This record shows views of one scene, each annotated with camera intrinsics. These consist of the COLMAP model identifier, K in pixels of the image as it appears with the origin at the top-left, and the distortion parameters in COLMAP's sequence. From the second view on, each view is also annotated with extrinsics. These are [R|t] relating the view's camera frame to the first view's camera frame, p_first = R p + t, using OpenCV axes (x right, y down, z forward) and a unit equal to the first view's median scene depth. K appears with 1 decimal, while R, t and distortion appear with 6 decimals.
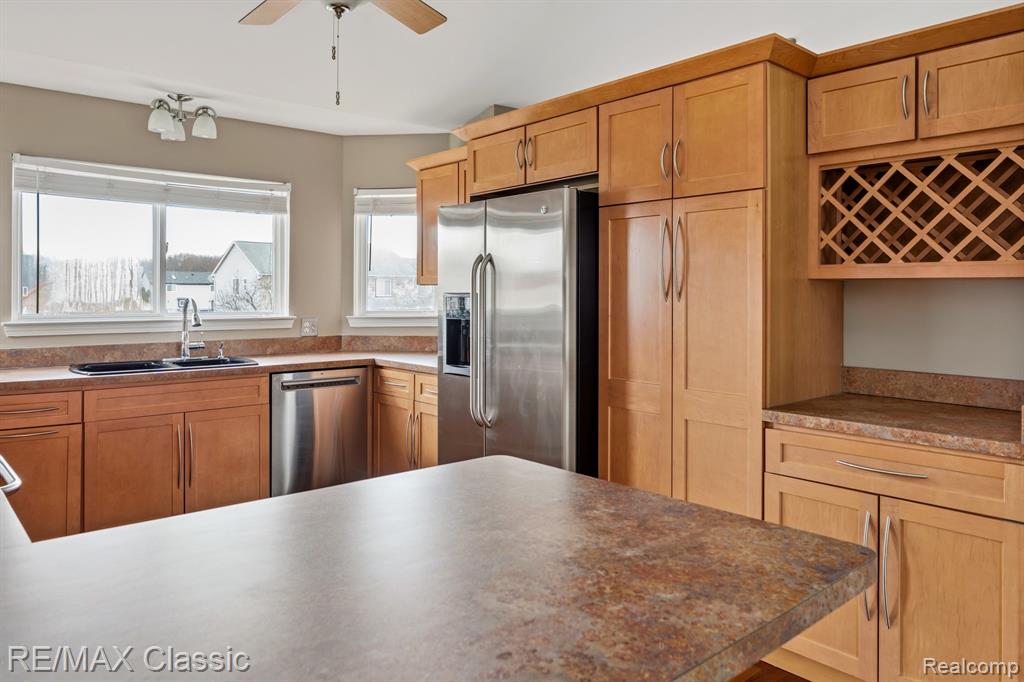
lens RADIAL K [[703.3, 0, 507.9], [0, 703.3, 287.9], [0, 0, 1]] dist [-0.004092, -0.002184]
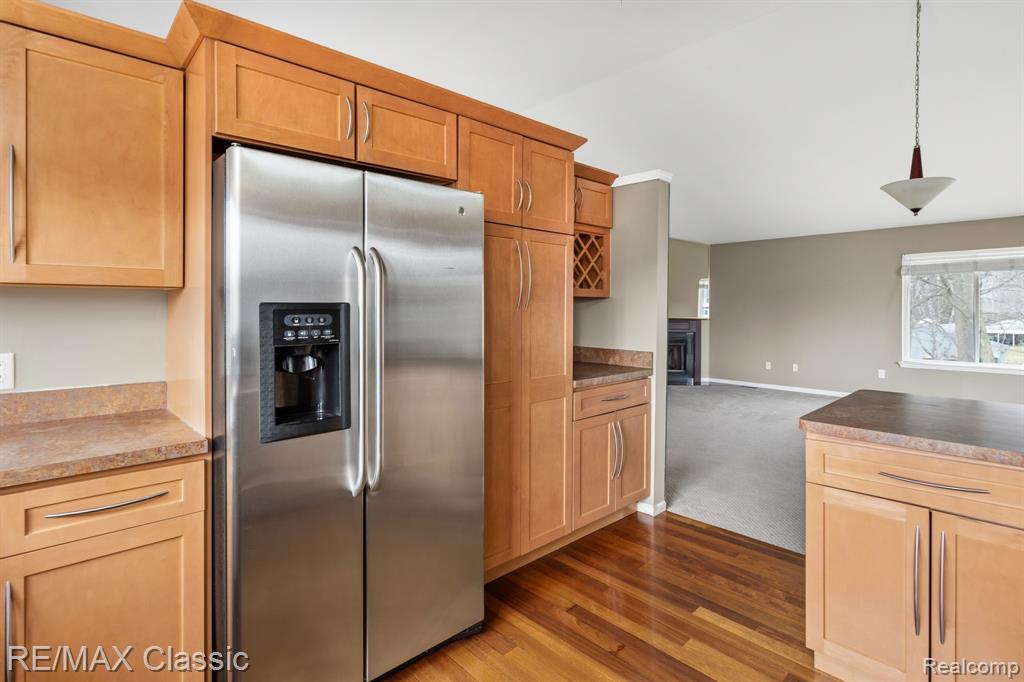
lens RADIAL K [[506.3, 0, 509.4], [0, 506.3, 309.0], [0, 0, 1]] dist [0.001038, 0.000245]
pose [[-0.033736, -0.006704, 0.999408, -0.457316], [-0.010152, 0.999928, 0.006365, 0.006914], [-0.999379, -0.009932, -0.033801, 0.737323]]
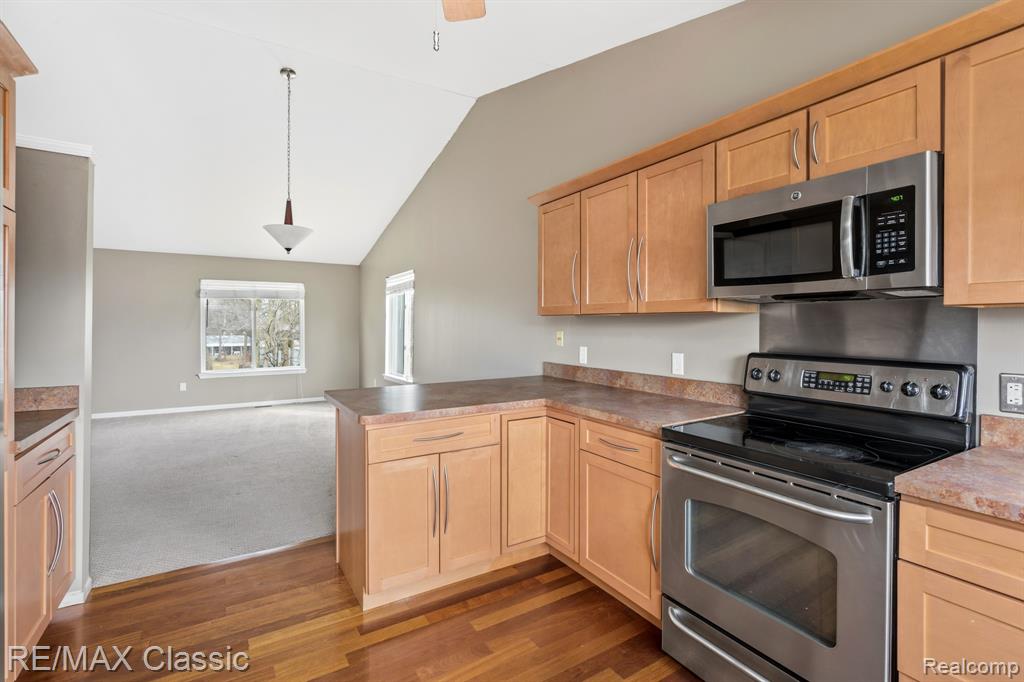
lens RADIAL K [[474.3, 0, 509.3], [0, 474.3, 325.3], [0, 0, 1]] dist [-0.001698, 0.000432]
pose [[-0.984612, -0.003194, 0.174726, -0.265840], [-0.005070, 0.999934, -0.010296, 0.009963], [-0.174682, -0.011024, -0.984563, 0.950553]]
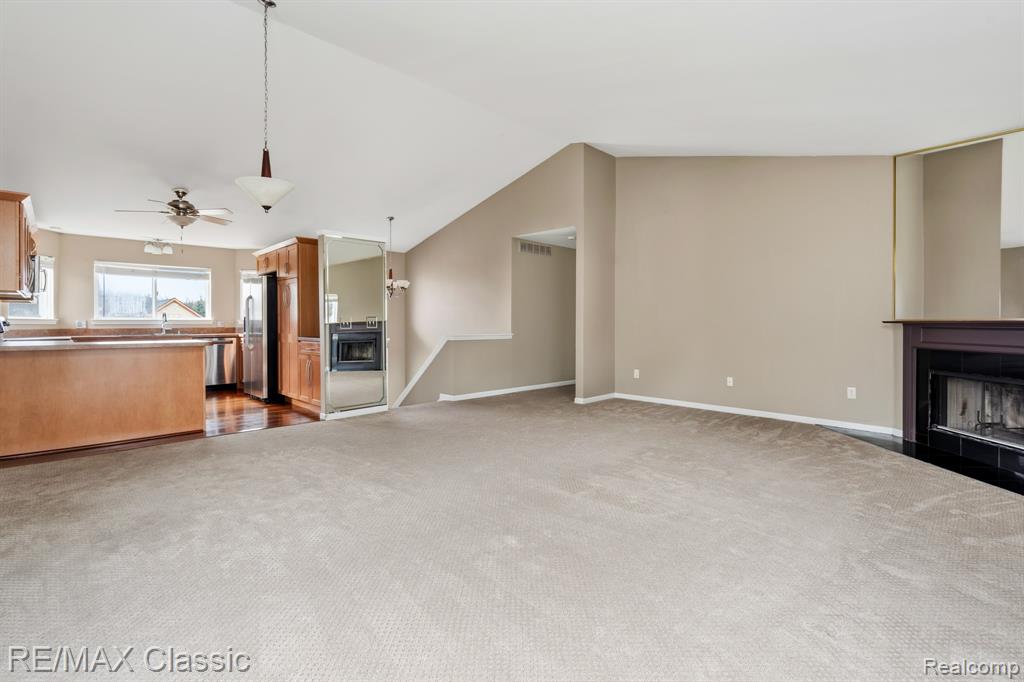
lens RADIAL K [[474.3, 0, 509.3], [0, 474.3, 325.3], [0, 0, 1]] dist [-0.001698, 0.000432]
pose [[0.998736, -0.005237, 0.049993, 0.836498], [0.004506, 0.999882, 0.014719, 0.049041], [-0.050064, -0.014476, 0.998641, -0.960747]]
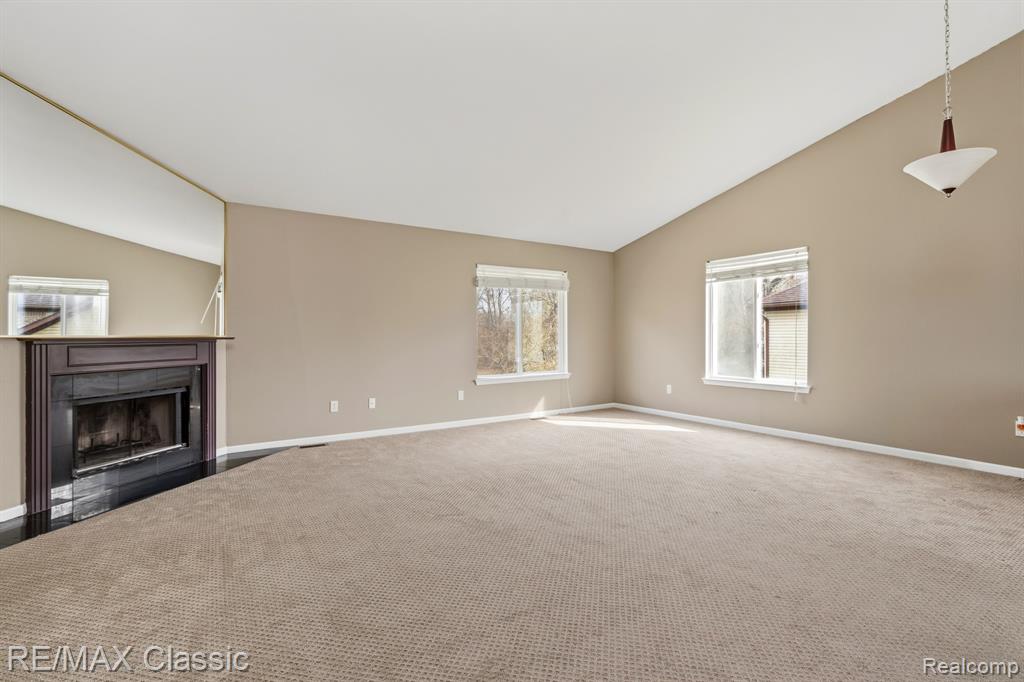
lens RADIAL K [[466.1, 0, 512.0], [0, 466.1, 341.0], [0, 0, 1]] dist [0.014147, 0.000084]
pose [[-0.990201, -0.002688, 0.139627, 0.970953], [-0.002395, 0.999995, 0.002266, 0.061666], [-0.139632, 0.001909, -0.990202, 0.793165]]
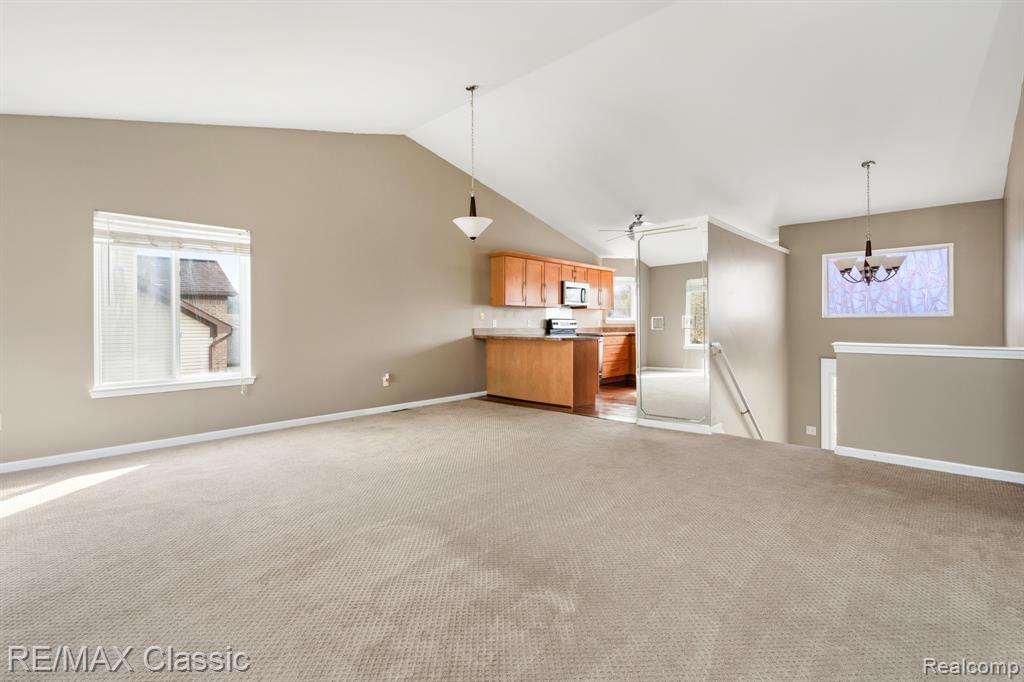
lens RADIAL K [[474.3, 0, 509.3], [0, 474.3, 325.3], [0, 0, 1]] dist [-0.001698, 0.000432]
pose [[0.094056, 0.001007, -0.995566, 1.657193], [0.012637, 0.999918, 0.002206, 0.058001], [0.995487, -0.012788, 0.094035, -0.038117]]
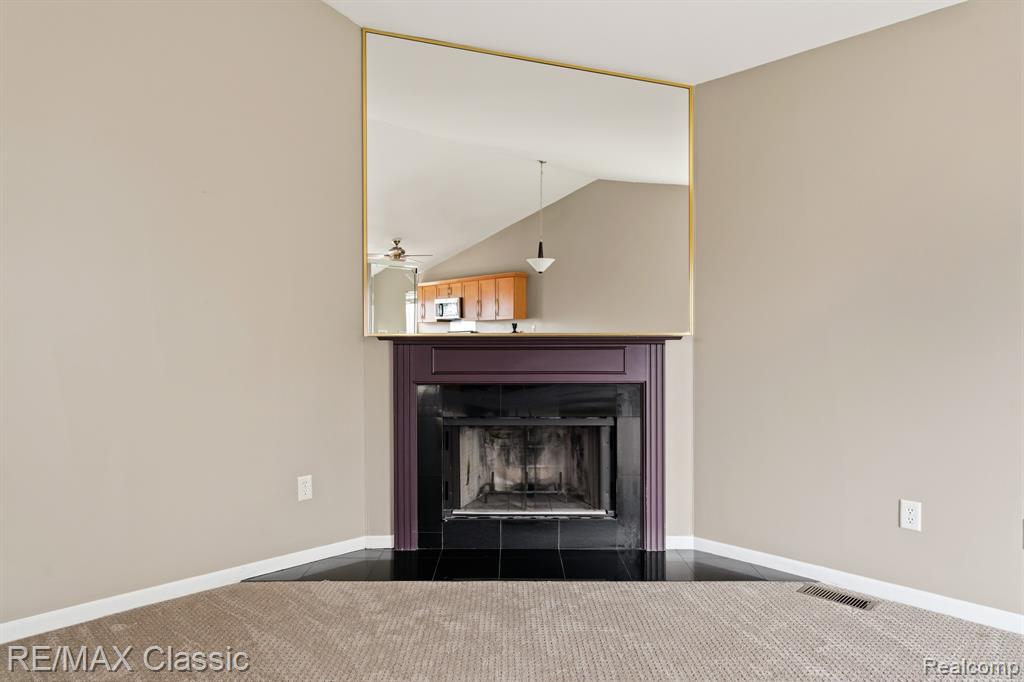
lens RADIAL K [[672.7, 0, 512.0], [0, 672.7, 341.0], [0, 0, 1]] dist [0.070505, 0.000639]
pose [[-0.064971, -0.006046, 0.997869, 0.933367], [-0.005494, 0.999969, 0.005701, 0.059642], [-0.997872, -0.005112, -0.065002, 0.046248]]
